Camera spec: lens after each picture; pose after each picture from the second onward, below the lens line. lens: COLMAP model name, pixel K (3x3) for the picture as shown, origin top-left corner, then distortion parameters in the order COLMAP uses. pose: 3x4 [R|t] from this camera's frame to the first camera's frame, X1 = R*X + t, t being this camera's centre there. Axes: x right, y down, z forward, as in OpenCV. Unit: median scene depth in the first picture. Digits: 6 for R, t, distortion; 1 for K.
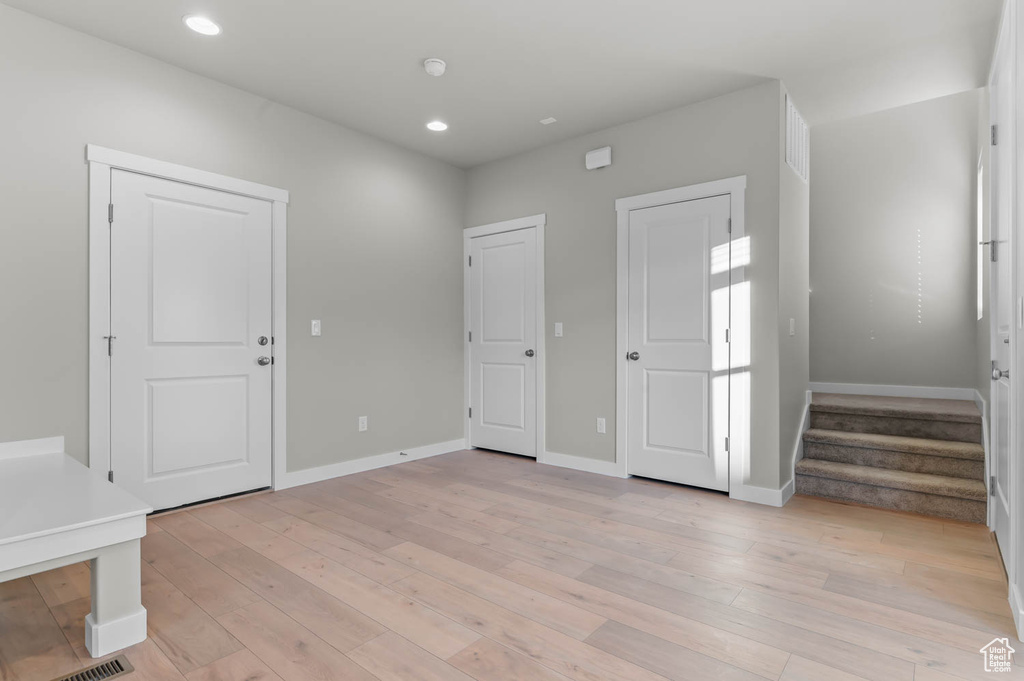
lens RADIAL K [[509.3, 0, 512.0], [0, 509.3, 340.5], [0, 0, 1]] dist [0.000579, -0.000055]
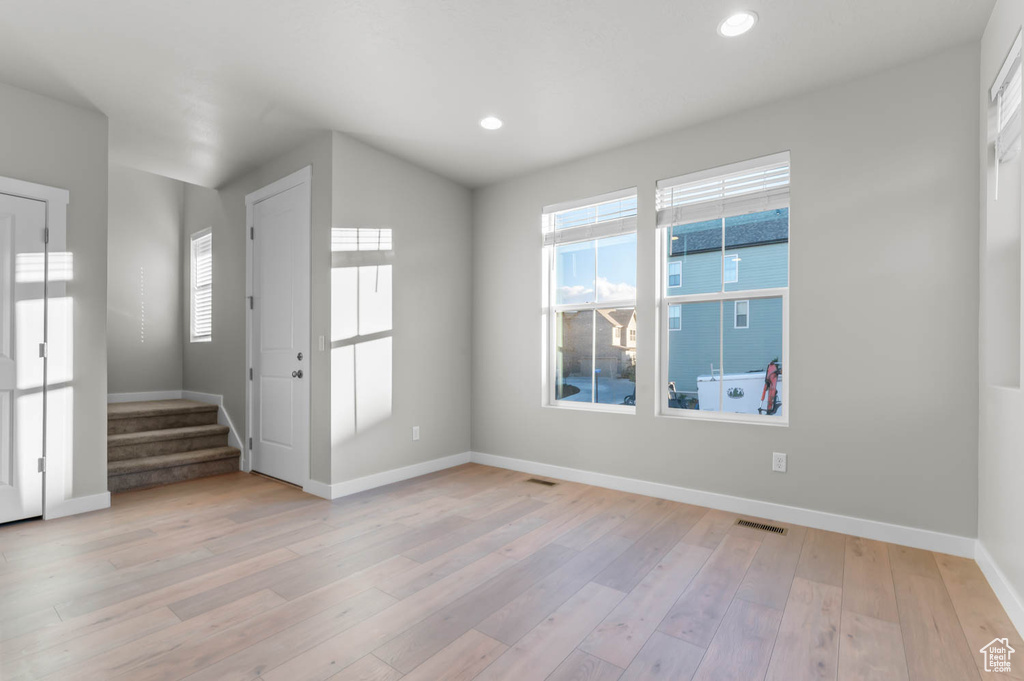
lens RADIAL K [[452.9, 0, 517.0], [0, 452.9, 358.1], [0, 0, 1]] dist [-0.000164, -0.000040]
pose [[-0.039251, -0.003412, 0.999224, -0.461029], [-0.002306, 0.999992, 0.003324, -0.000519], [-0.999227, -0.002174, -0.039258, 0.151467]]
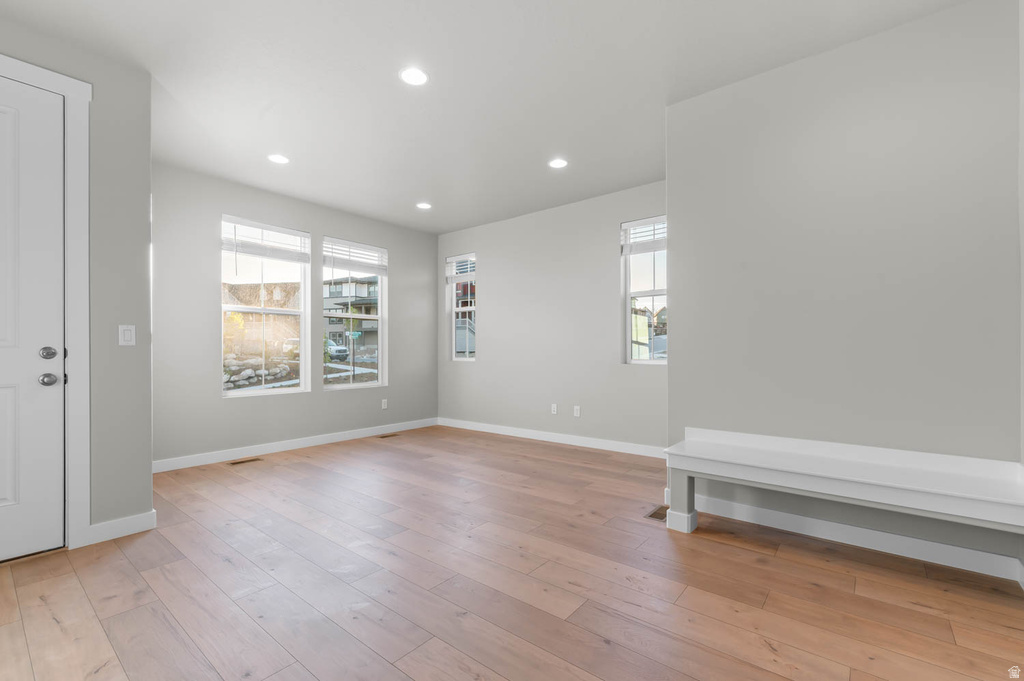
lens RADIAL K [[440.3, 0, 516.9], [0, 440.3, 353.2], [0, 0, 1]] dist [0.000699, -0.000178]
pose [[-0.999952, -0.000646, -0.009746, -0.104900], [-0.000699, 0.999985, 0.005399, -0.004609], [0.009742, 0.005406, -0.999938, 1.288523]]
